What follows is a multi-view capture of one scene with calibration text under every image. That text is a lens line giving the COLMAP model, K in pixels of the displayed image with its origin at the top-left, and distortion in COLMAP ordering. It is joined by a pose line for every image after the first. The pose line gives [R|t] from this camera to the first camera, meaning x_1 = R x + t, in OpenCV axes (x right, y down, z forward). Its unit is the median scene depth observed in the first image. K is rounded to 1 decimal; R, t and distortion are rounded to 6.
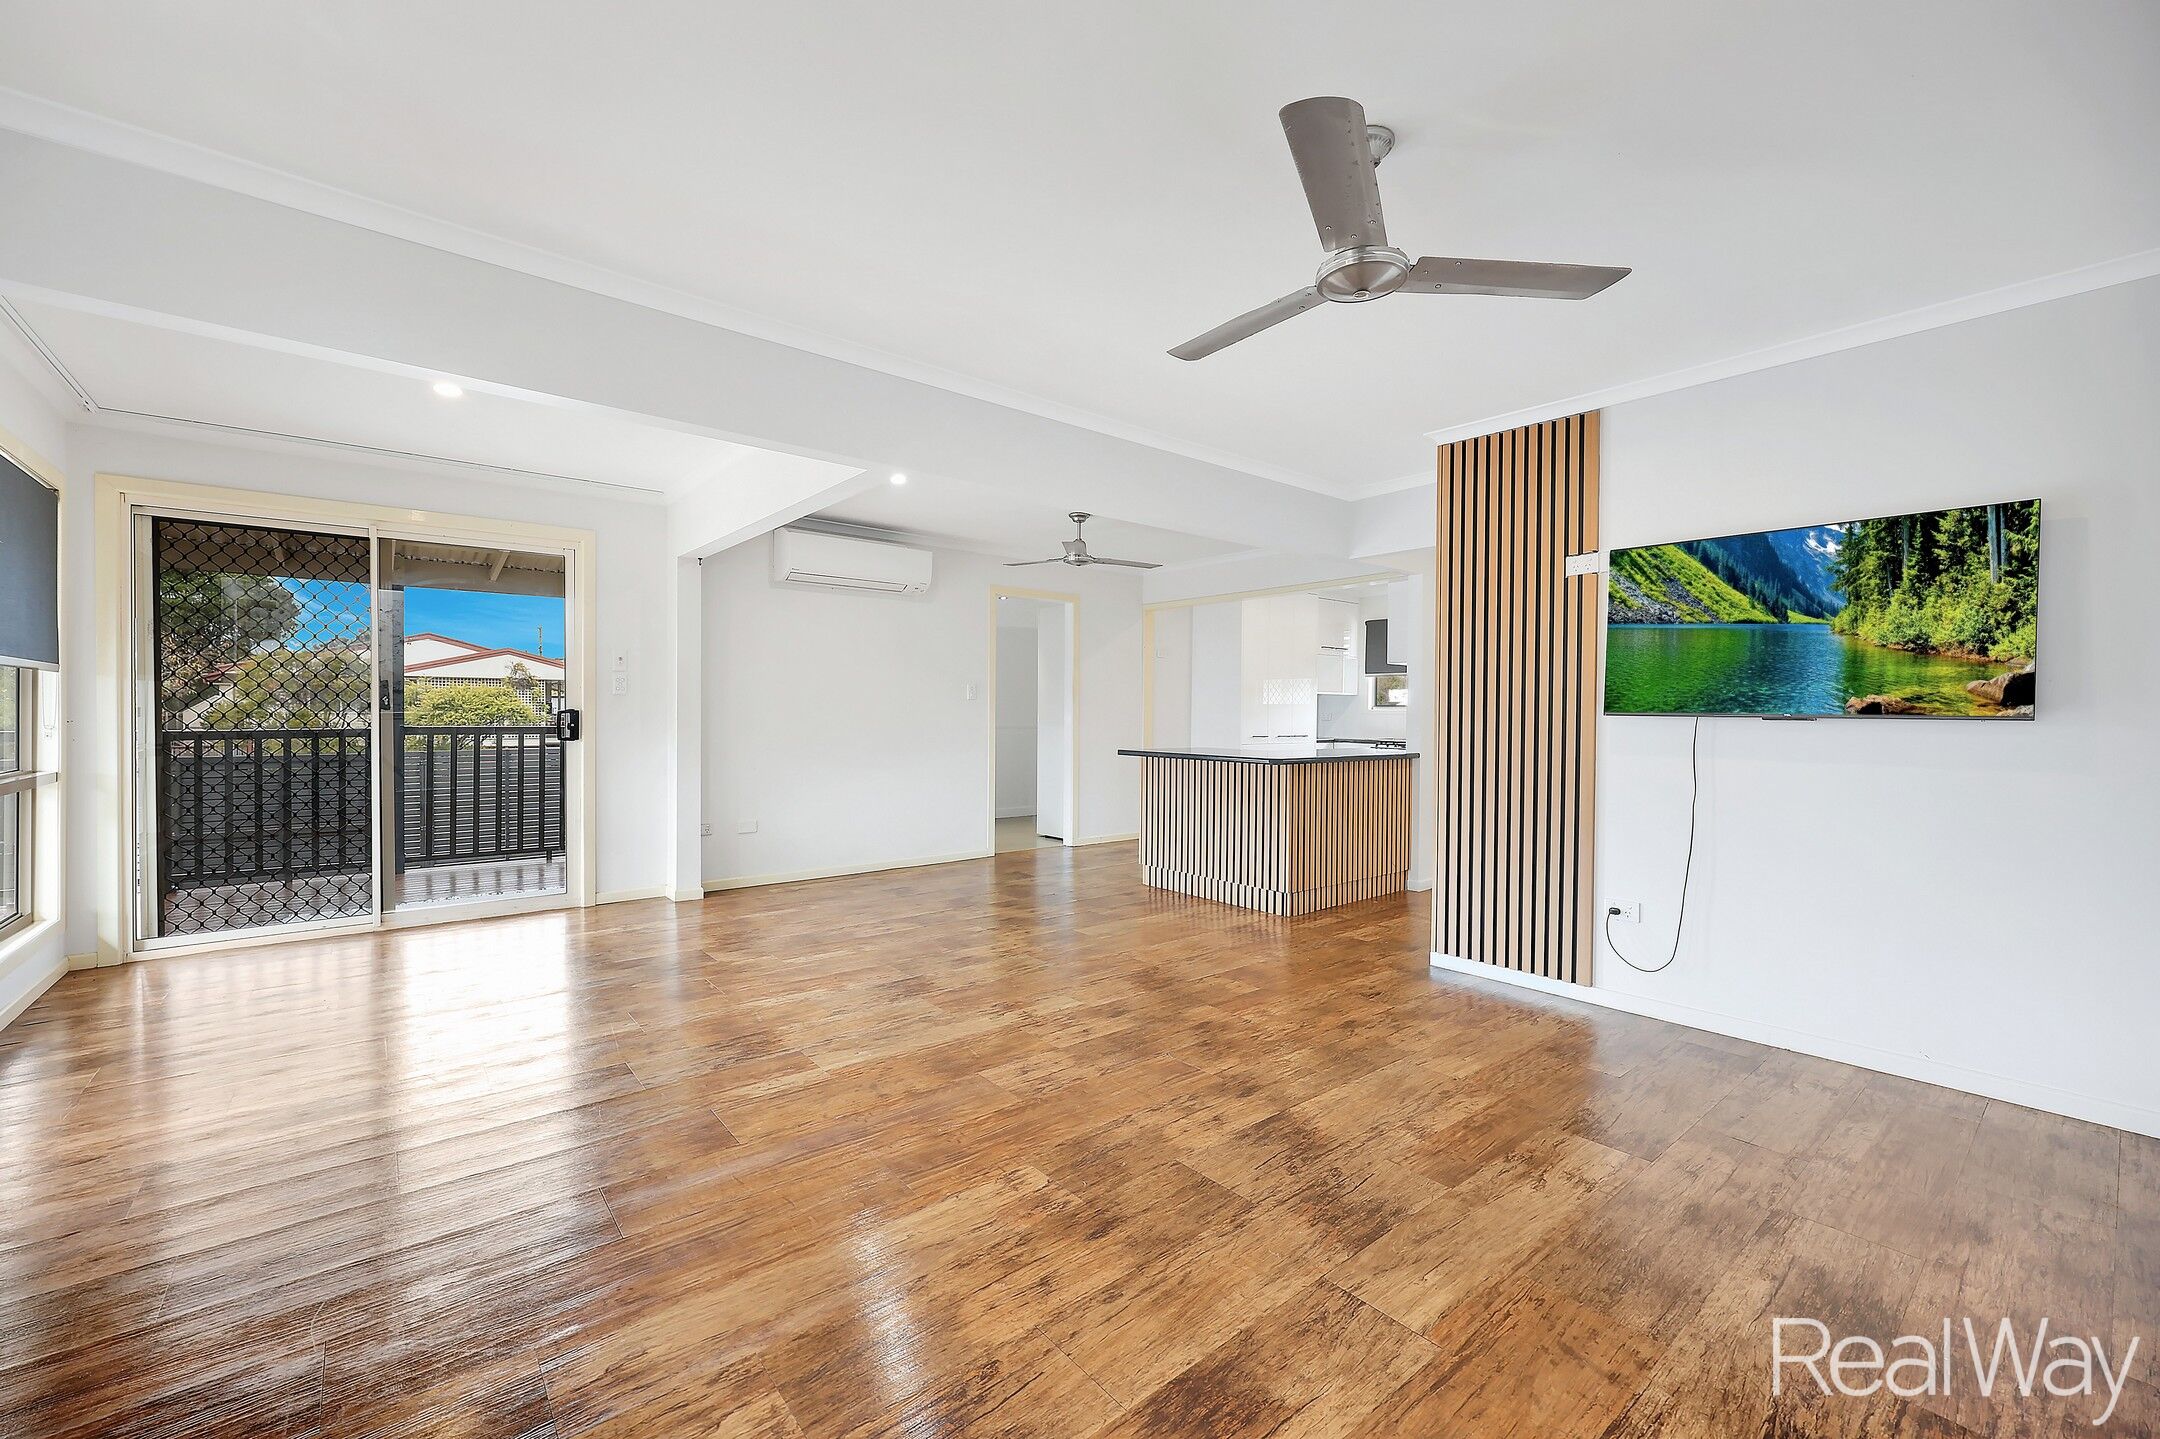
lens RADIAL K [[873.1, 0, 1080.0], [0, 873.1, 719.5], [0, 0, 1]] dist [-0.001099, 0.000531]
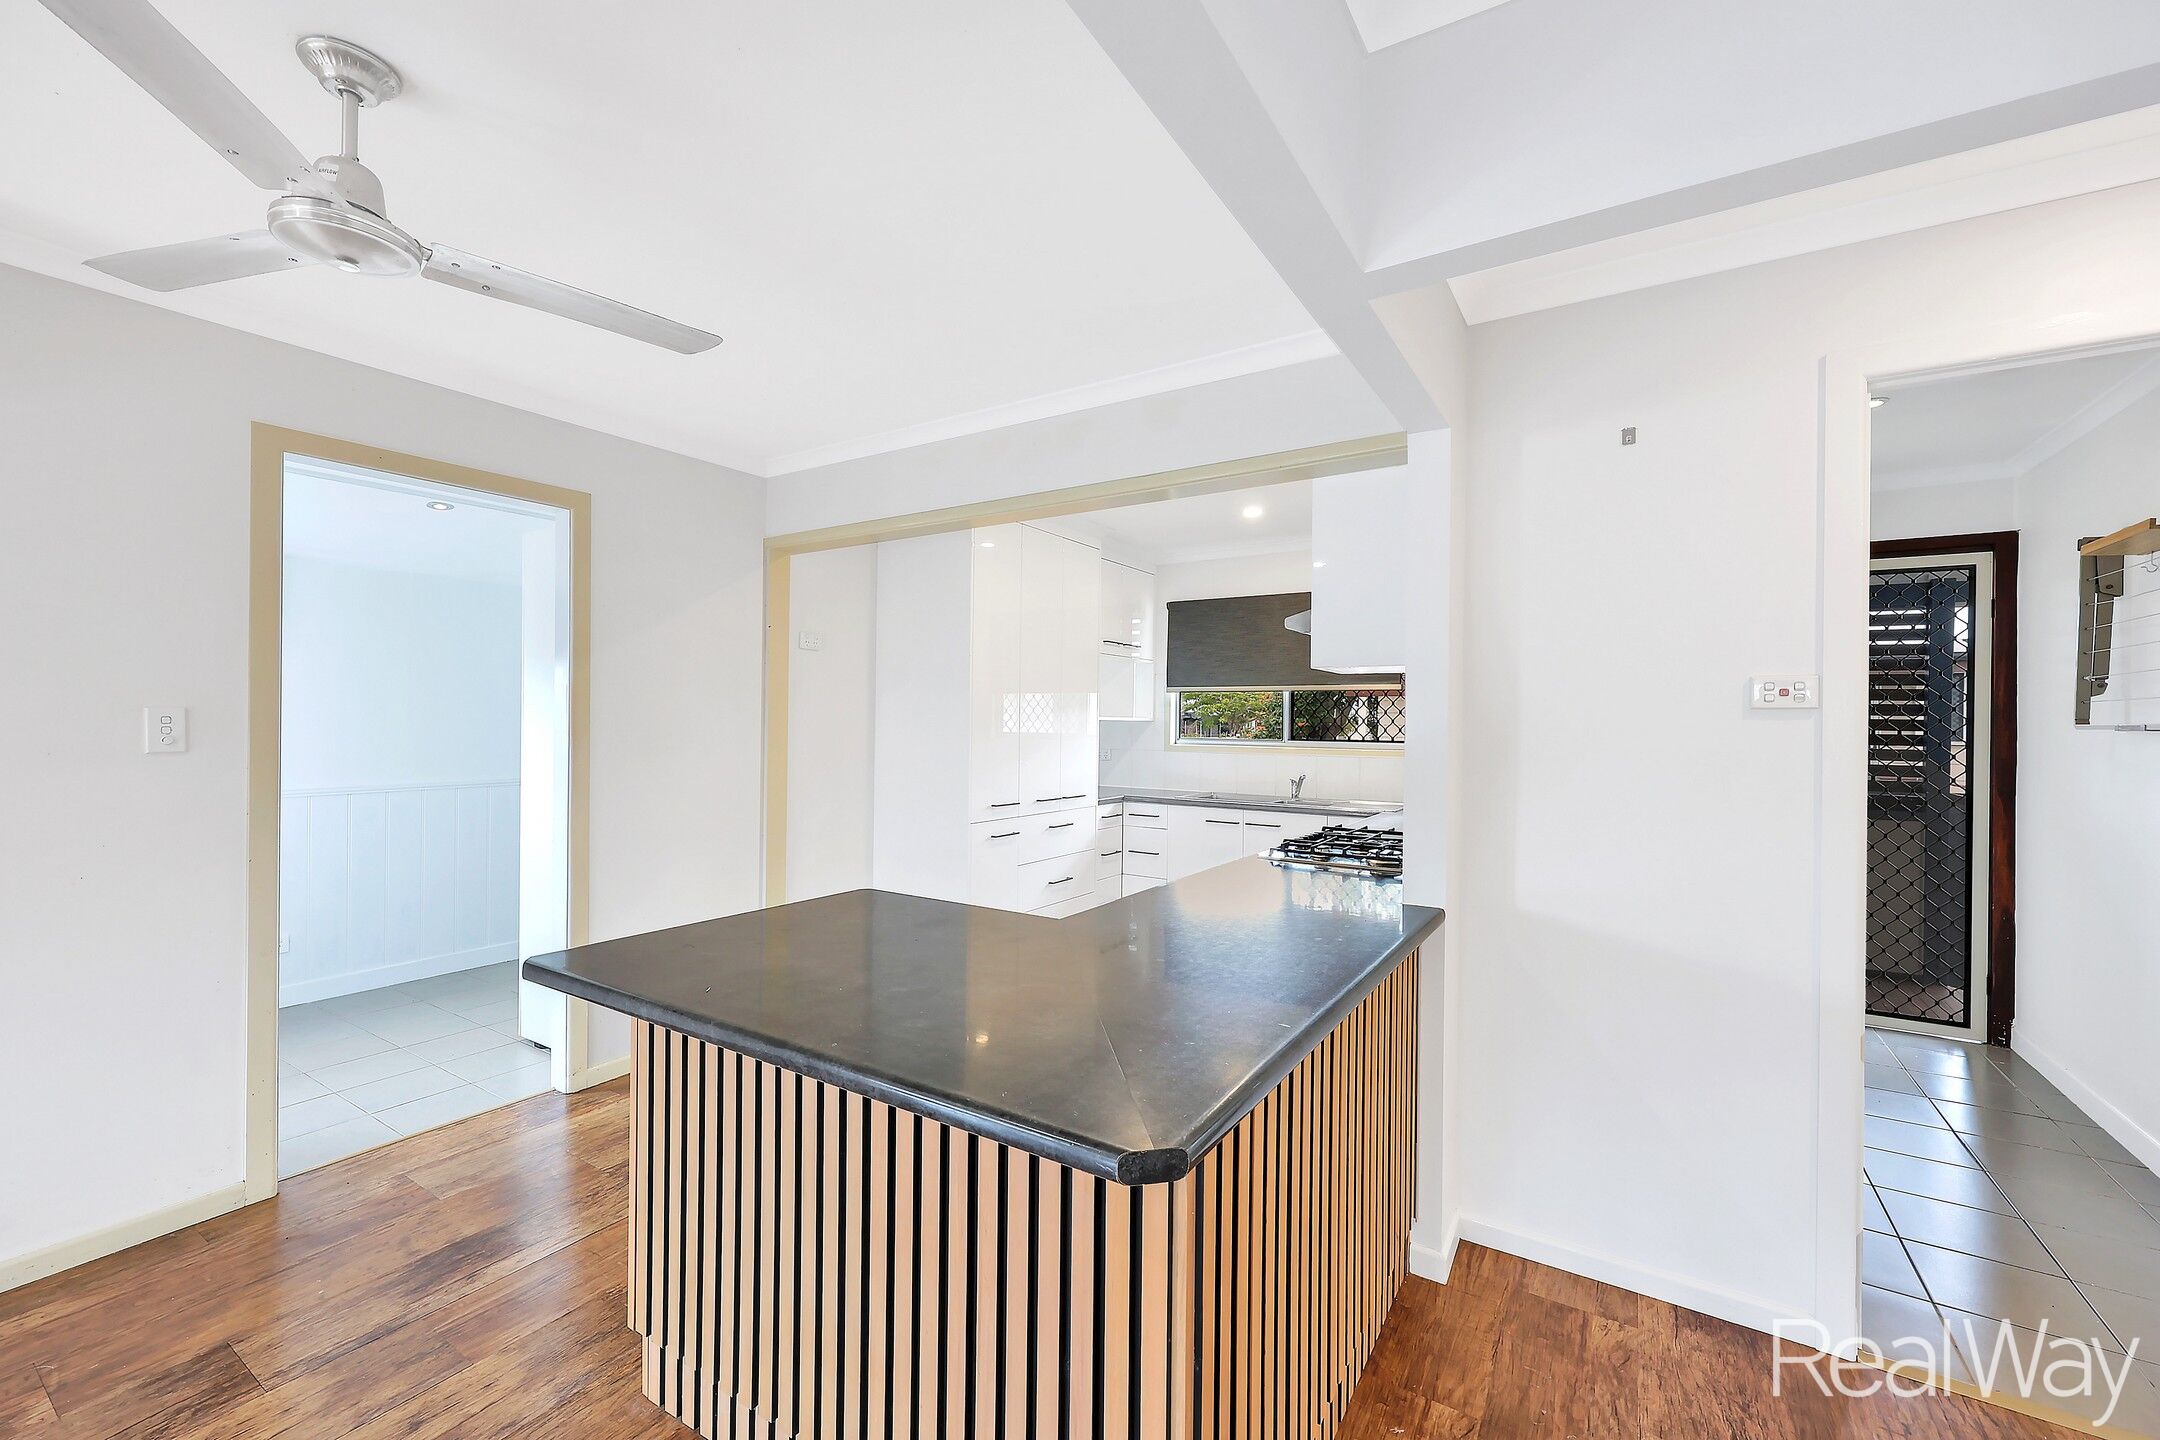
lens RADIAL K [[873.1, 0, 1080.0], [0, 873.1, 720.0], [0, 0, 1]] dist [-0.001099, 0.000531]
pose [[0.951648, 0.000785, 0.307191, 0.212779], [0.001939, 0.999961, -0.008564, -0.065097], [-0.307186, 0.008746, 0.951609, 1.166583]]
